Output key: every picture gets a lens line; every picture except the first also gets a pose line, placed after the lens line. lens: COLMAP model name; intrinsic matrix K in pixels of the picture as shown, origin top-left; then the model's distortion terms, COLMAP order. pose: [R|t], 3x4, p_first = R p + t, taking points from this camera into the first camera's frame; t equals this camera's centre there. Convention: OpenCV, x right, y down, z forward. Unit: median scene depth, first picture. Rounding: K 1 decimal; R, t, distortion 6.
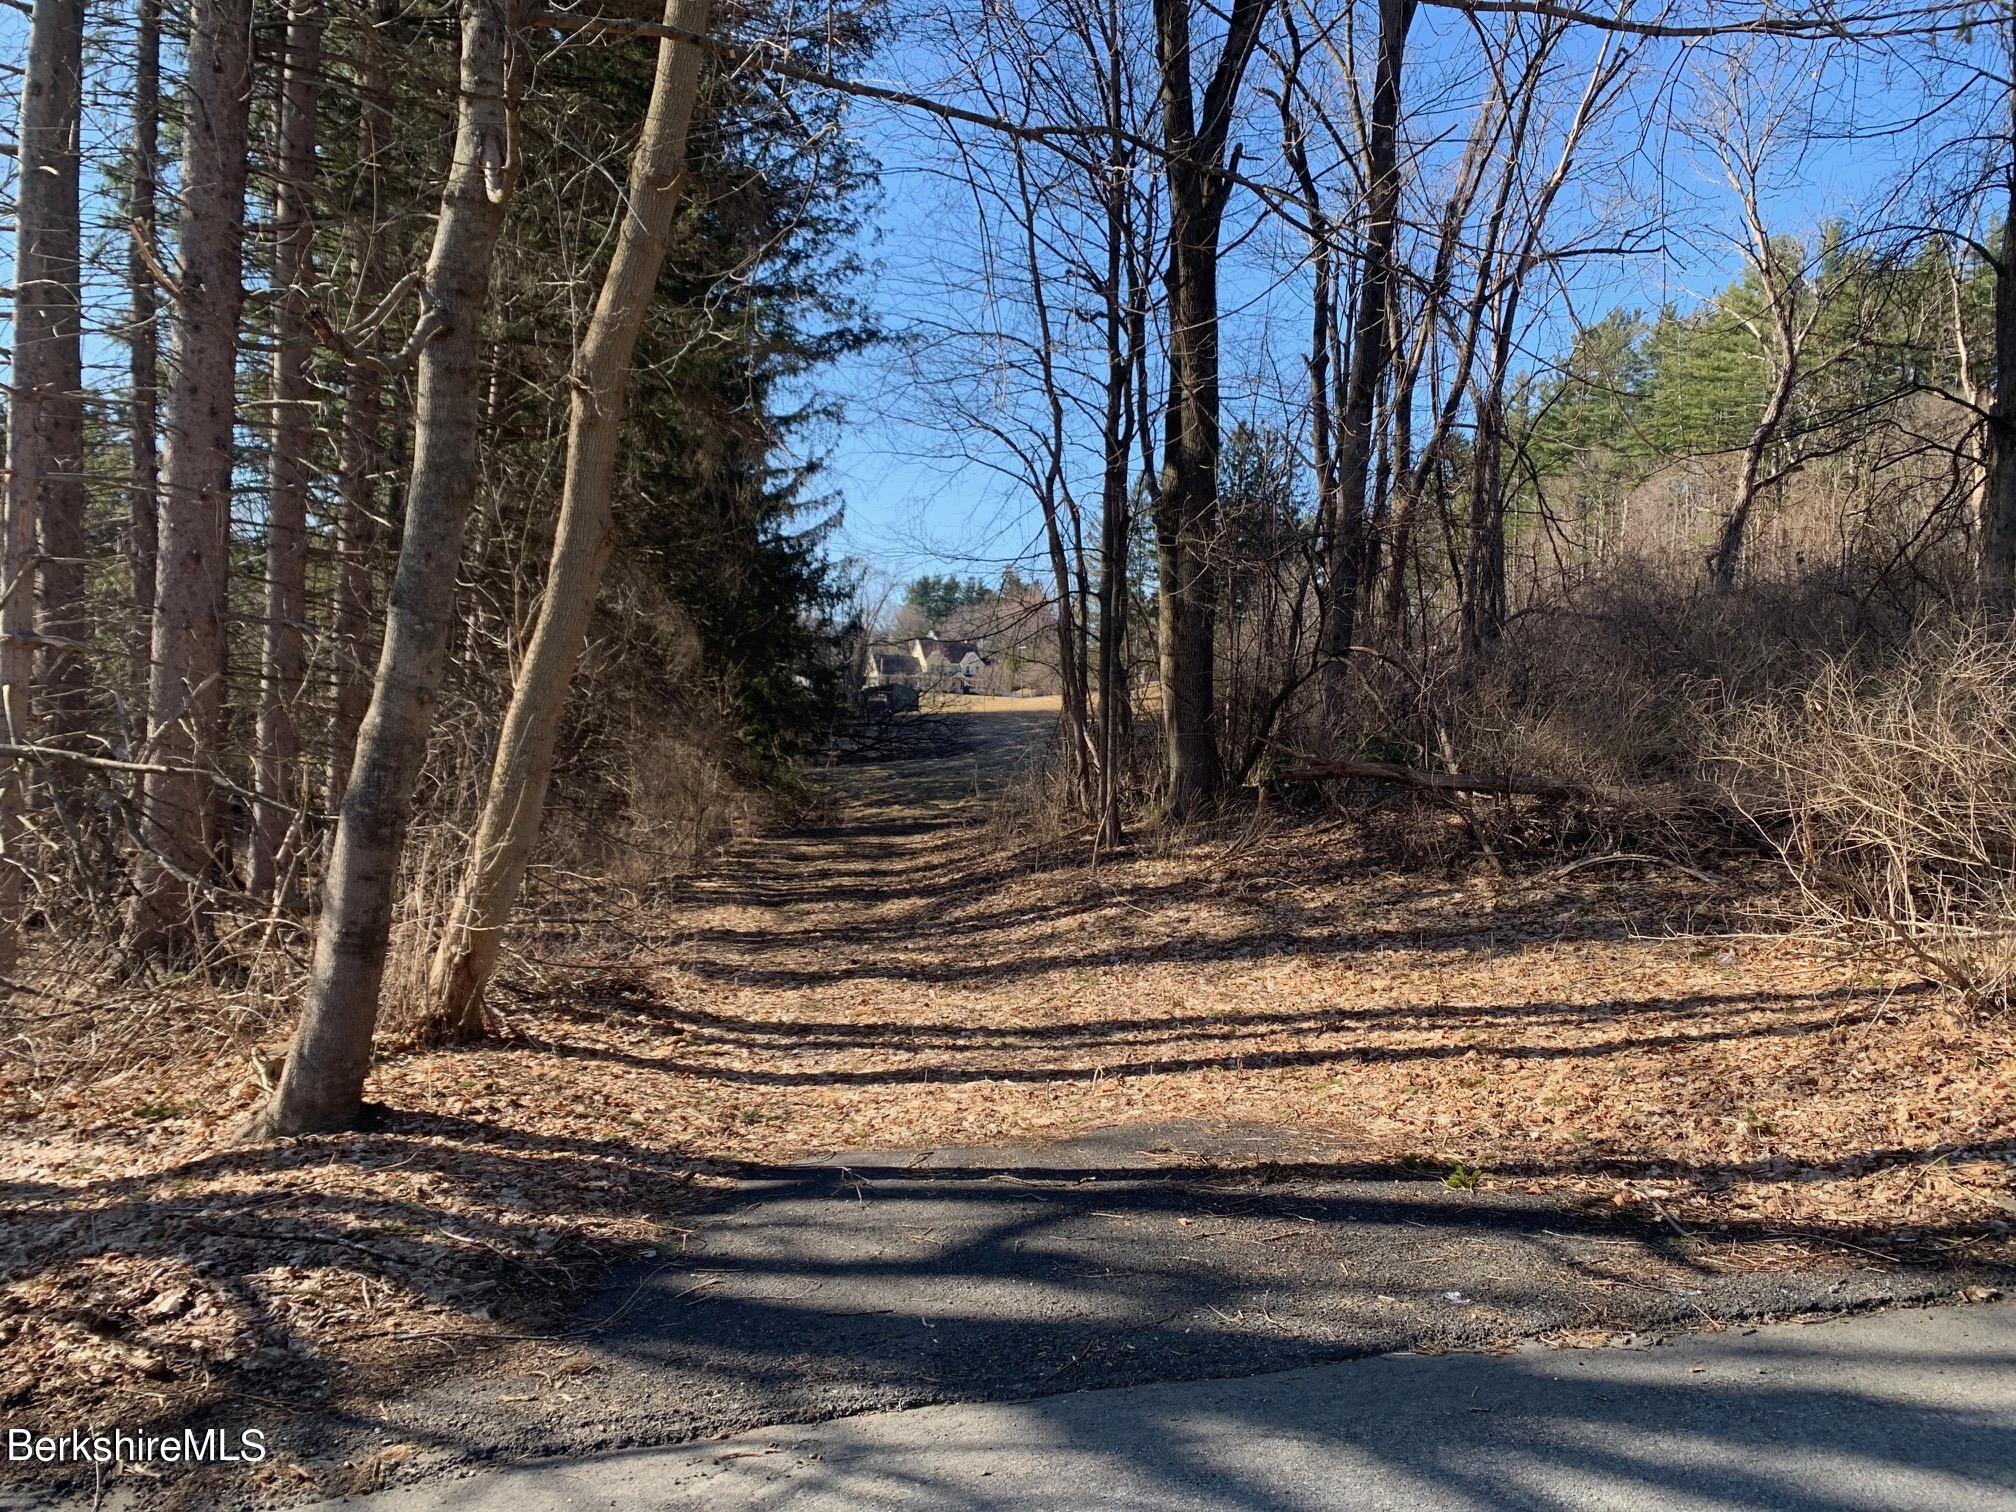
lens RADIAL K [[1503.9, 0, 1008.0], [0, 1503.9, 756.0], [0, 0, 1]] dist [0.090136, -0.168996]
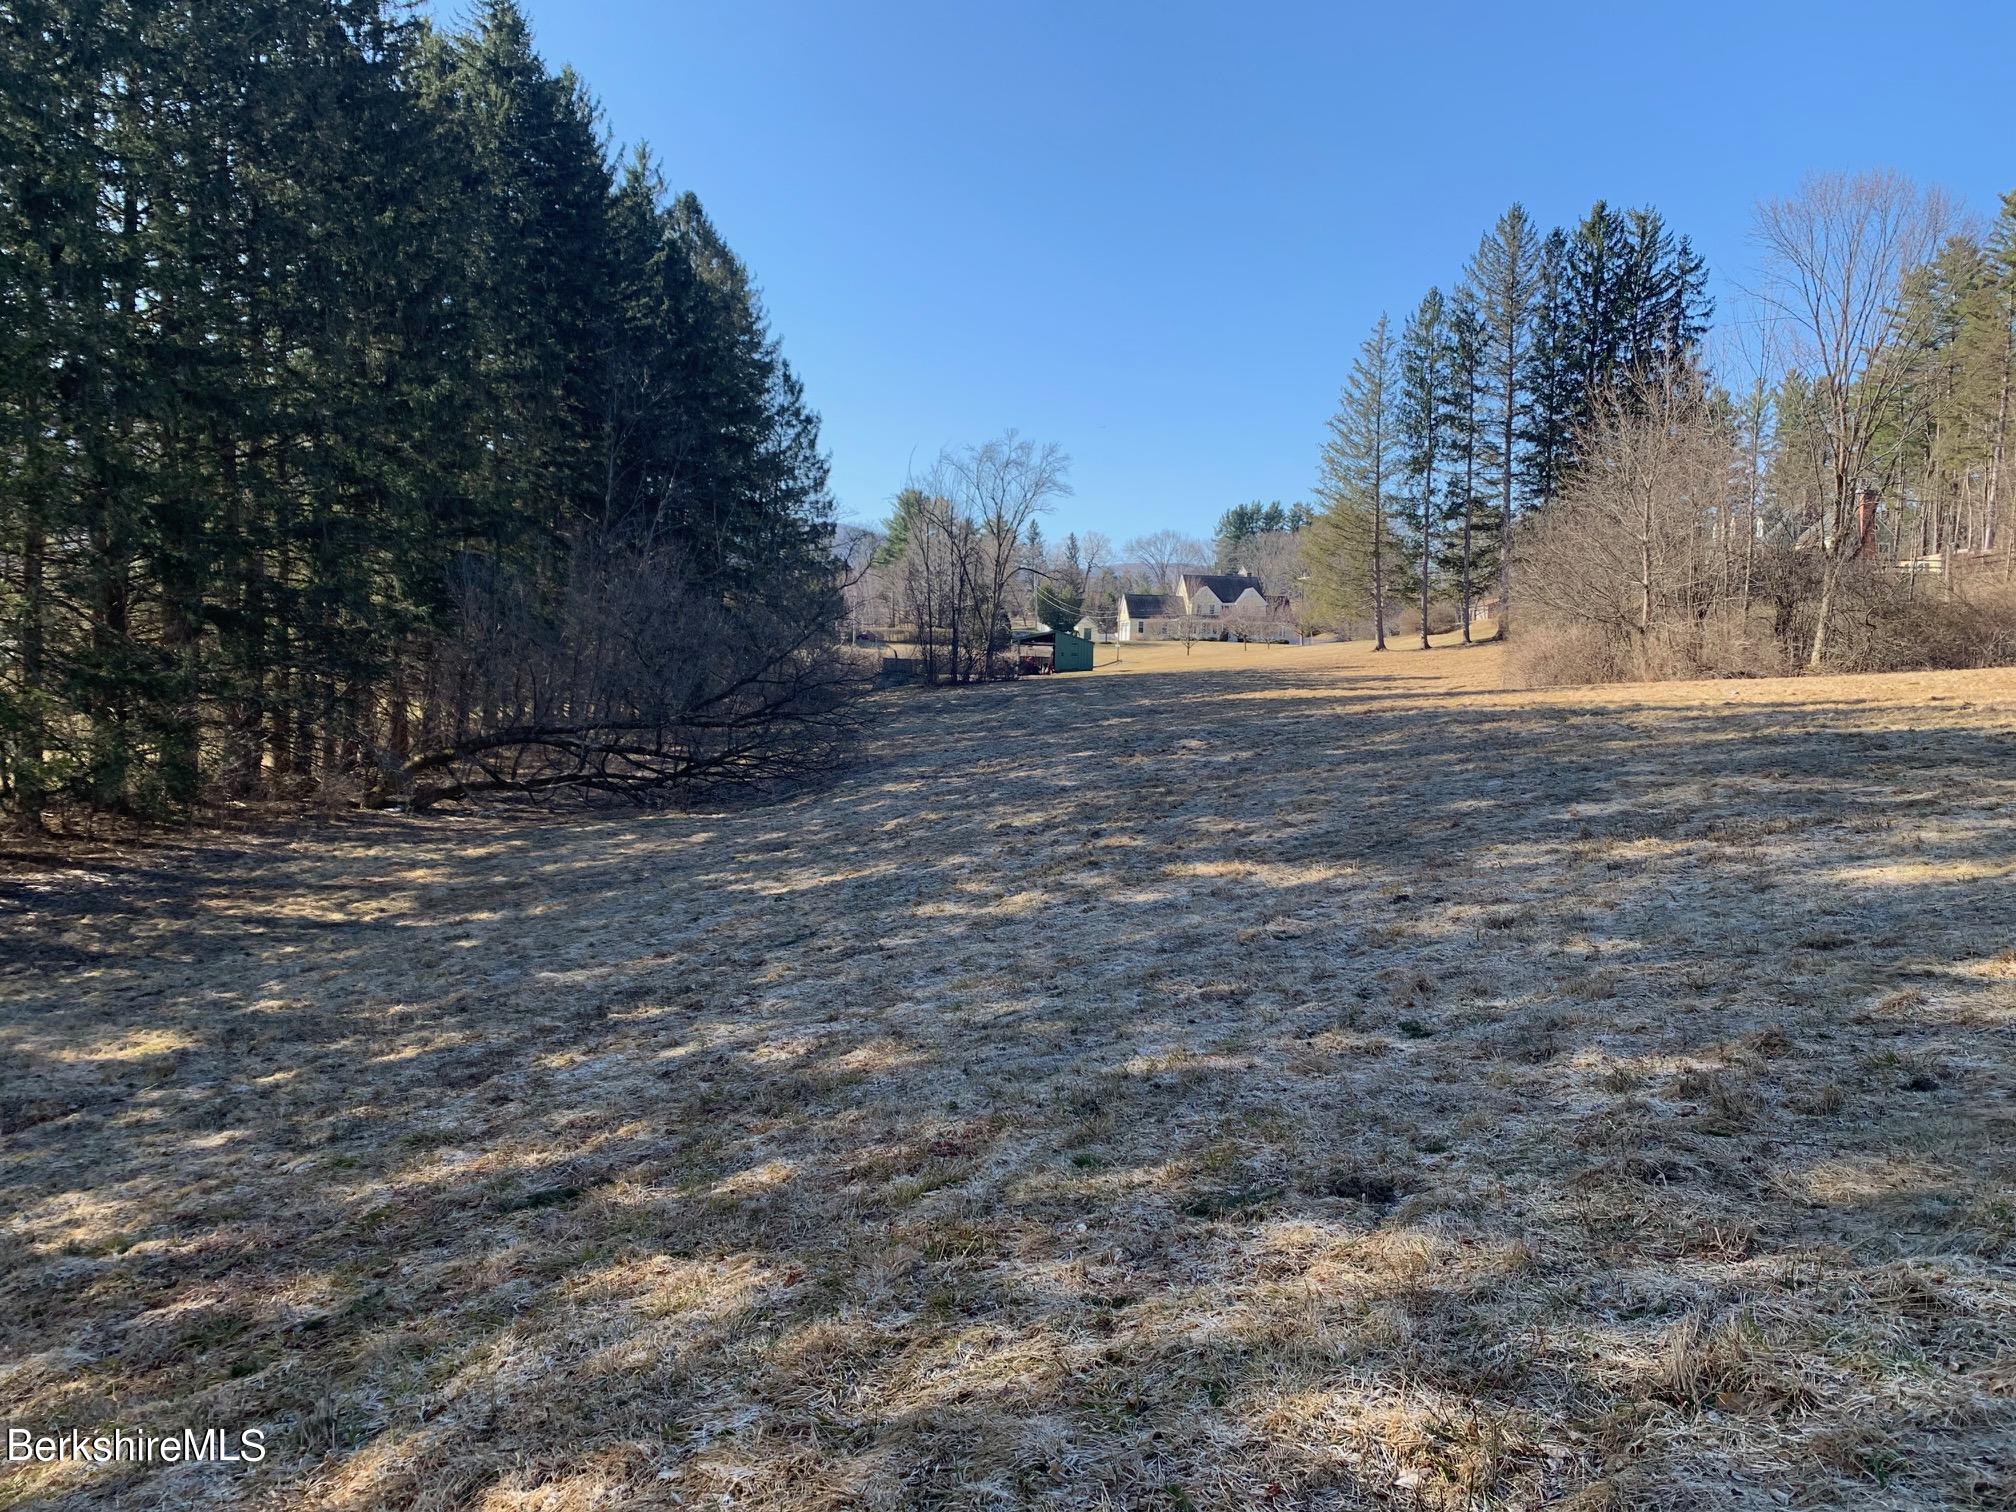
lens RADIAL K [[1518.3, 0, 932.9], [0, 1518.3, 756.1], [0, 0, 1]] dist [-0.028800, 0.003422]
pose [[0.959358, 0.010242, -0.282005, 0.067282], [-0.000290, 0.999376, 0.035308, -0.013330], [0.282191, -0.033792, 0.958763, 0.310557]]
